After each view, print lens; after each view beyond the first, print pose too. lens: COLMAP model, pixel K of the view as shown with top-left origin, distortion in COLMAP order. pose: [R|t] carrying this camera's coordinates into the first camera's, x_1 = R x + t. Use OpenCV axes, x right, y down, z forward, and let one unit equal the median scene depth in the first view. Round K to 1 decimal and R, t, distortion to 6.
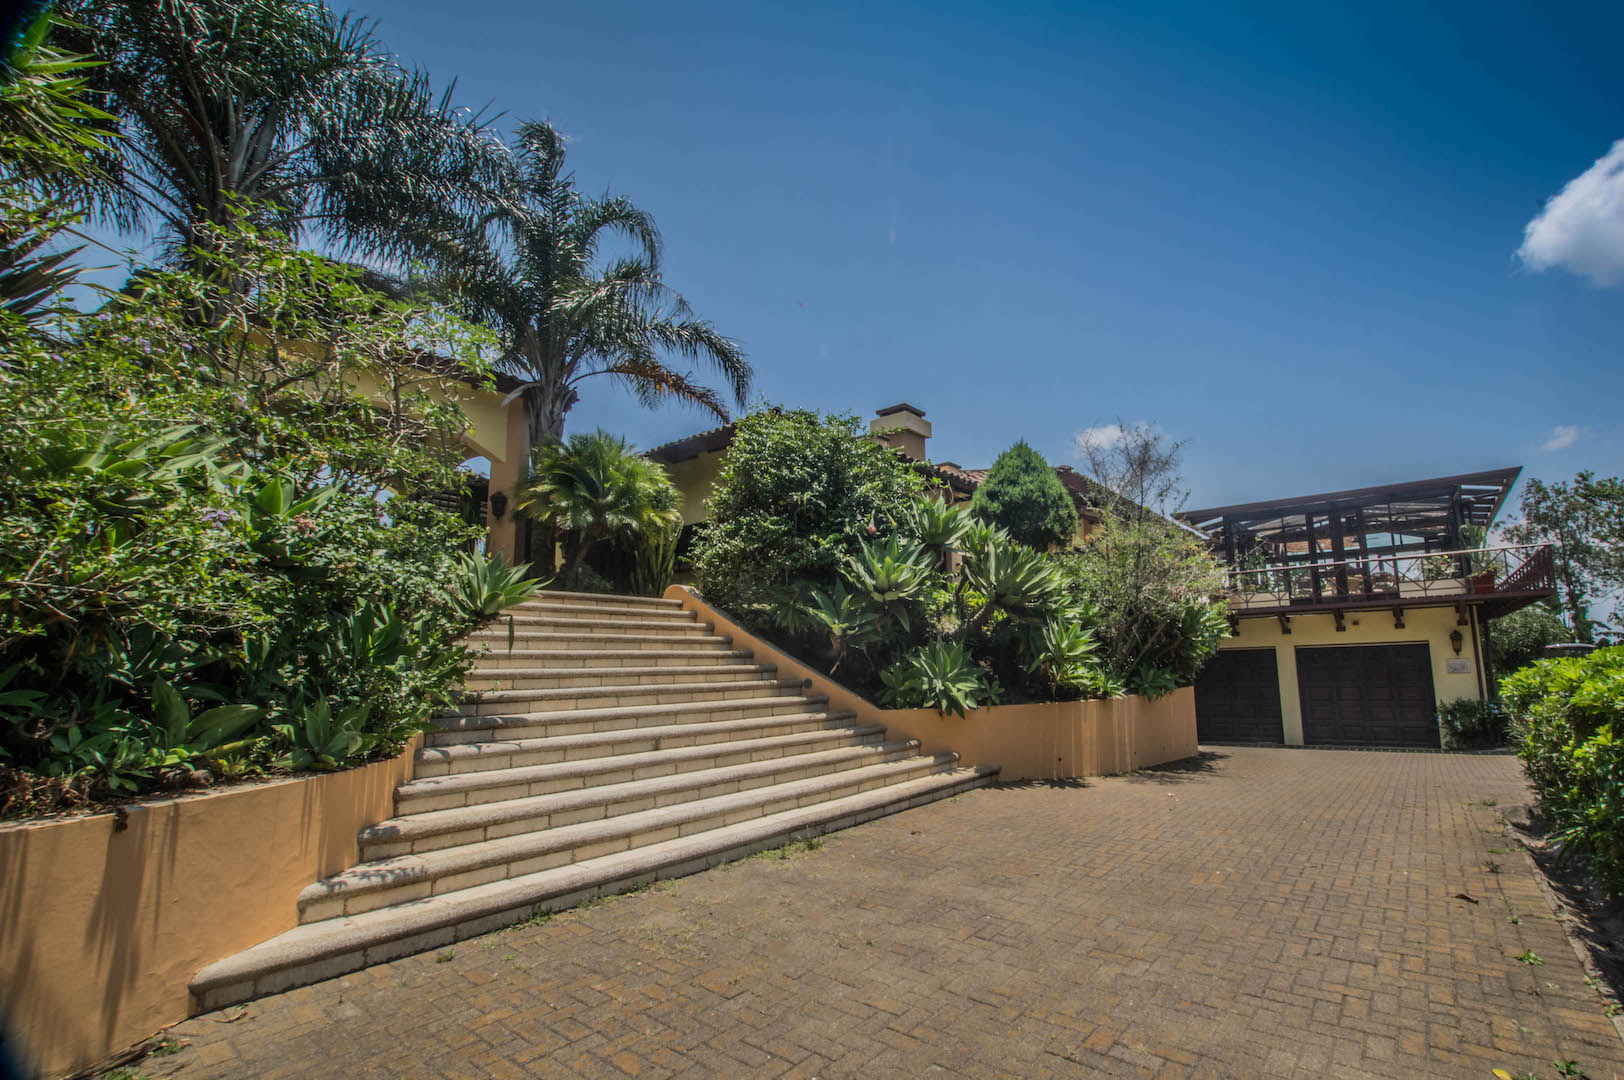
lens RADIAL K [[683.1, 0, 818.2], [0, 683.1, 562.8], [0, 0, 1]] dist [-0.037805, 0.009669]
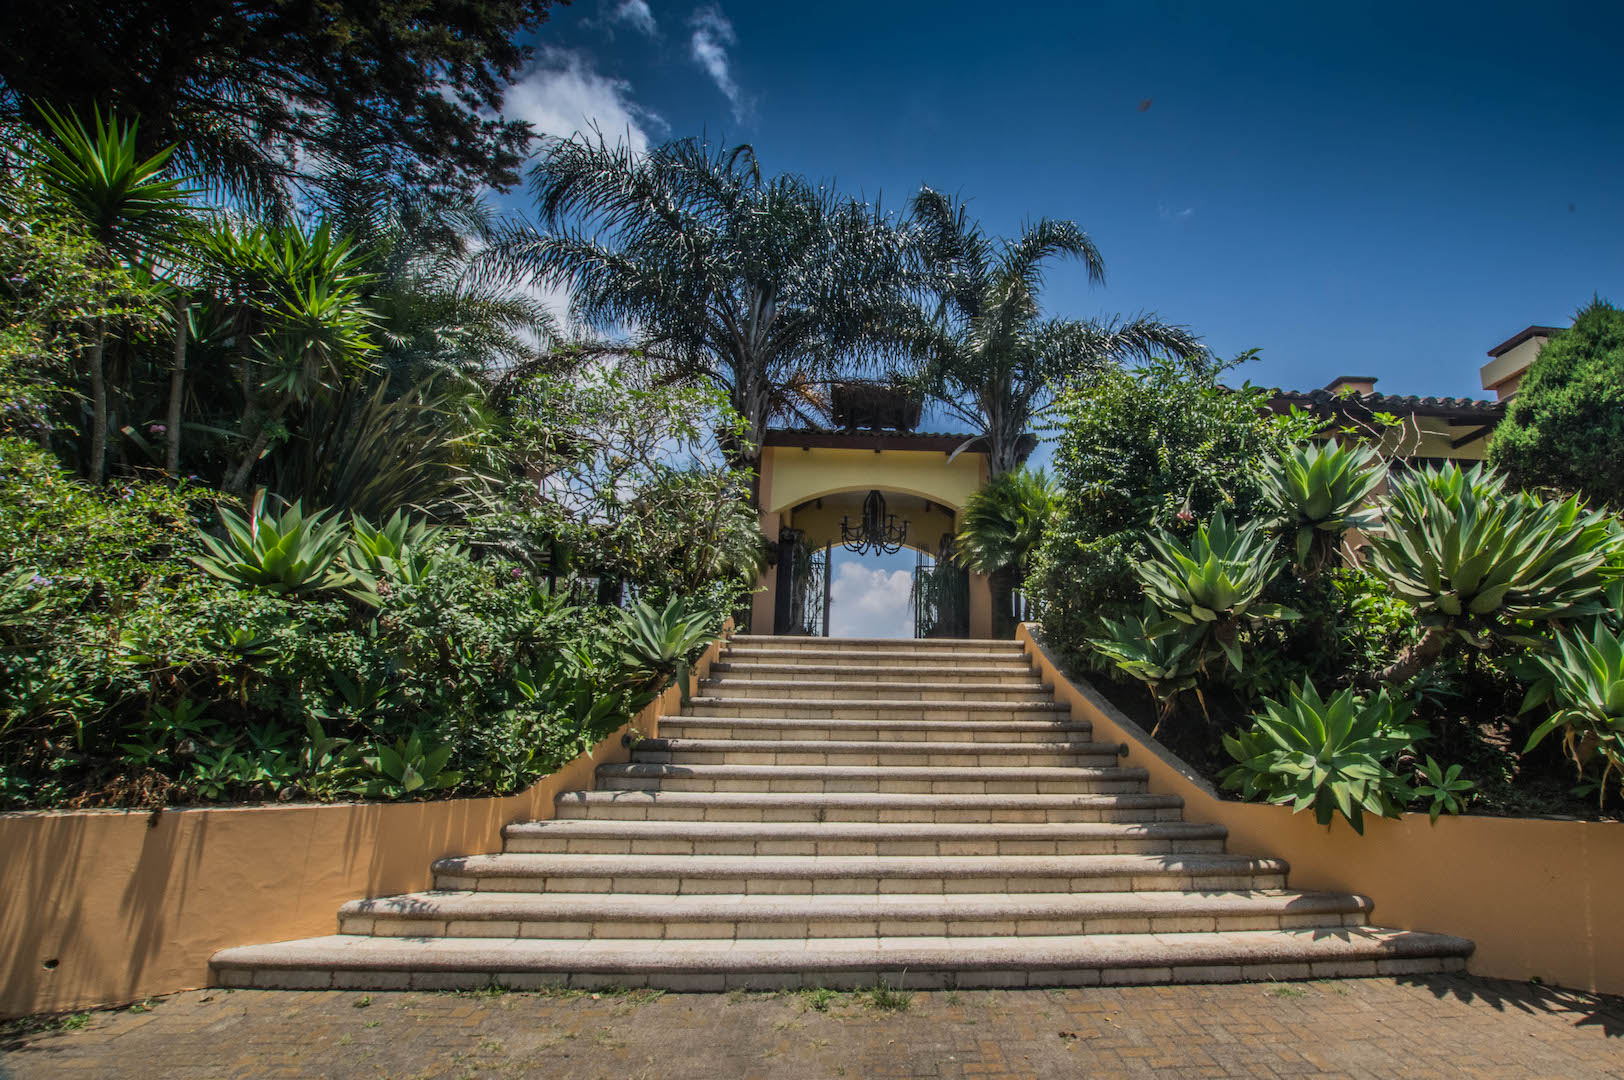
lens RADIAL K [[683.1, 0, 818.2], [0, 683.1, 562.8], [0, 0, 1]] dist [-0.037805, 0.009669]
pose [[0.706832, -0.129472, -0.695432, 0.495661], [0.078814, 0.991400, -0.104469, 0.064524], [0.702977, 0.019032, 0.710958, 0.530552]]
